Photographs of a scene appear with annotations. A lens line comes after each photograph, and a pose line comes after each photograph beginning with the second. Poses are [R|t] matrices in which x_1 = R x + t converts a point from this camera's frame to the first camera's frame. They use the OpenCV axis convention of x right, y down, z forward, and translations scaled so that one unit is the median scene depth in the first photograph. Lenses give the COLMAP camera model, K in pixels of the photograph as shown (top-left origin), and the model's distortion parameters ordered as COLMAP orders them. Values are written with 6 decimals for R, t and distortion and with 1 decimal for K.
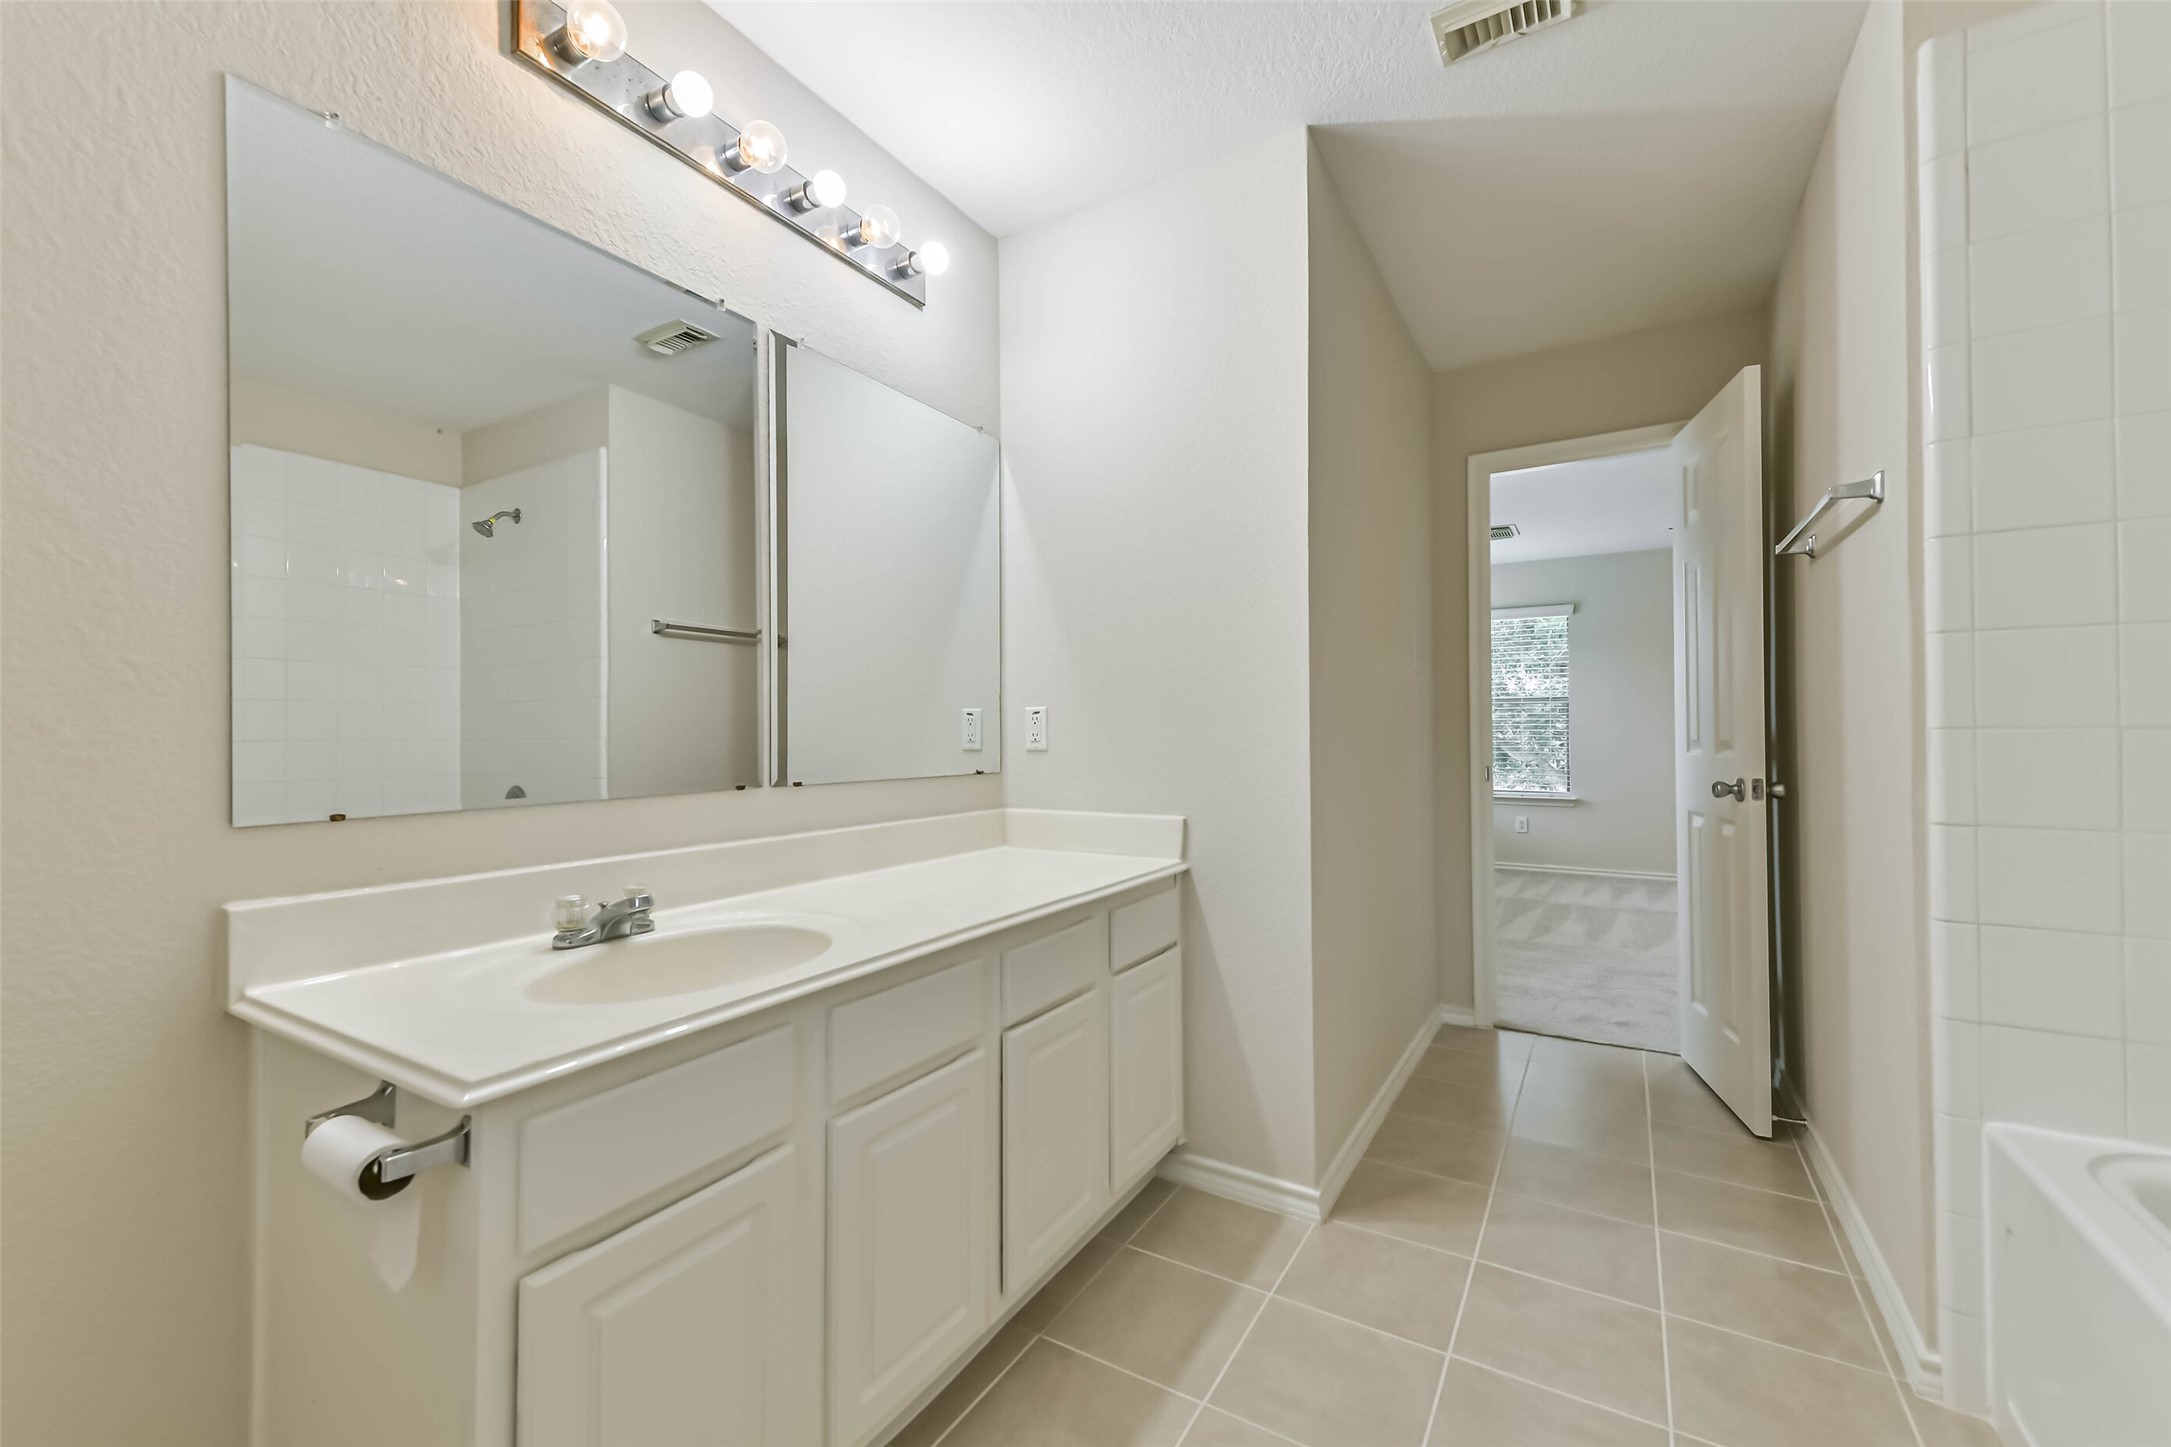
lens RADIAL K [[881.6, 0, 1088.9], [0, 881.6, 724.4], [0, 0, 1]] dist [0.026495, -0.011298]
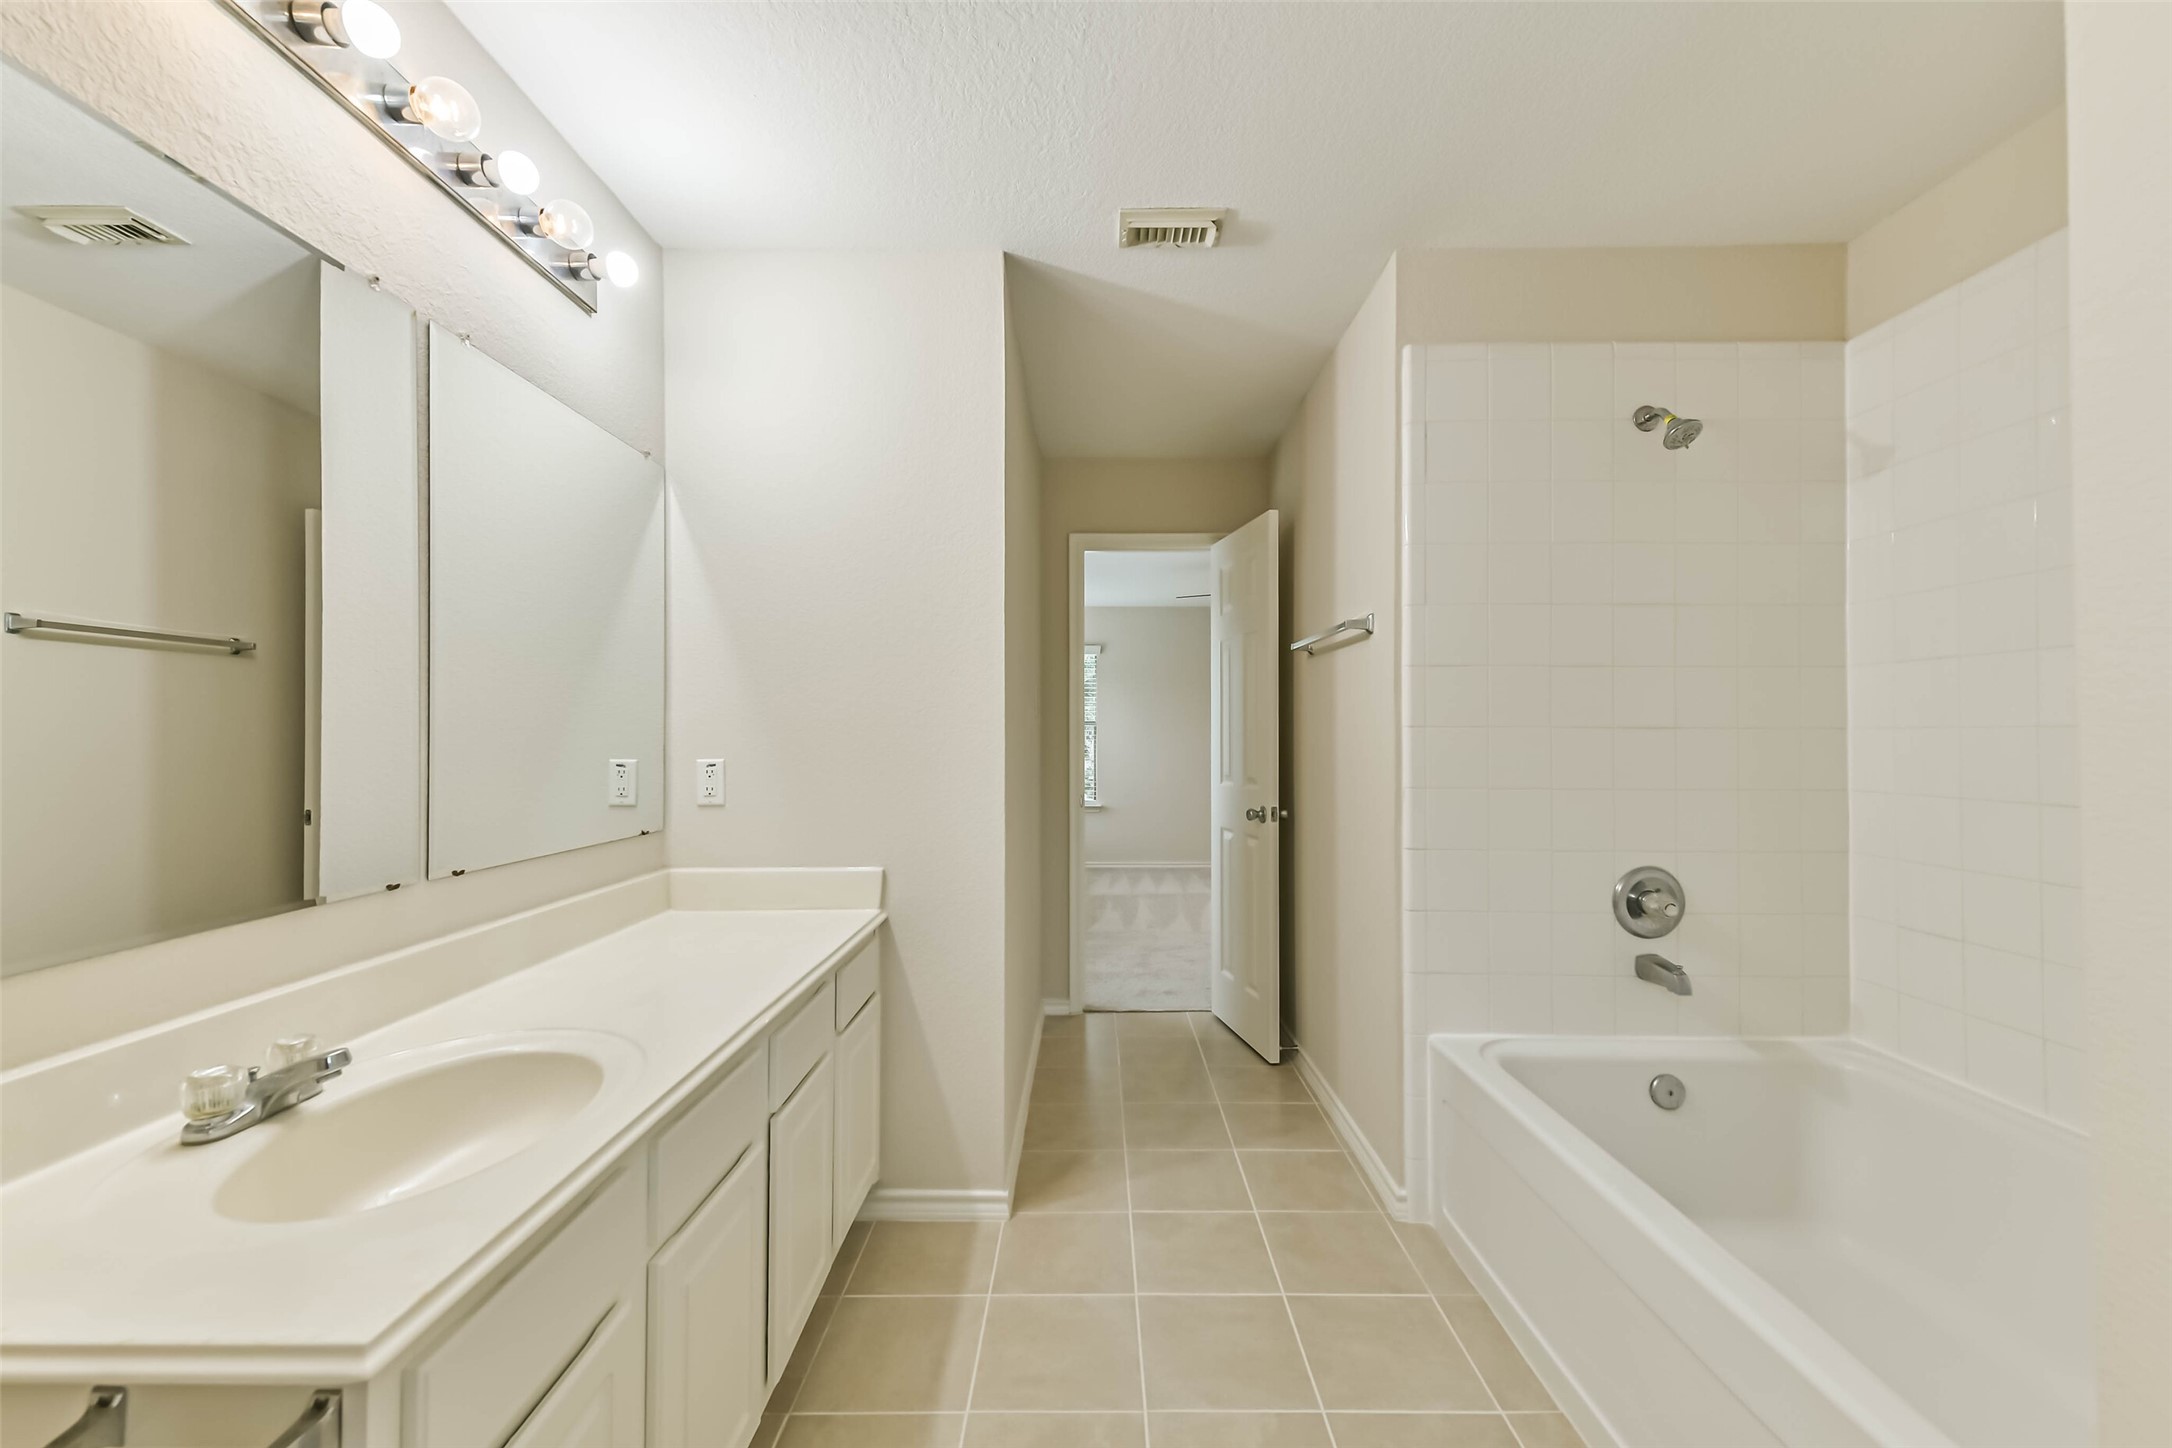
lens RADIAL K [[868.4, 0, 1086.0], [0, 868.4, 724.0], [0, 0, 1]] dist [0.031167, -0.014229]
pose [[0.853570, 0.010052, 0.520881, -0.225261], [-0.011340, 0.999935, -0.000713, -0.067794], [-0.520855, -0.005298, 0.853629, -0.007531]]
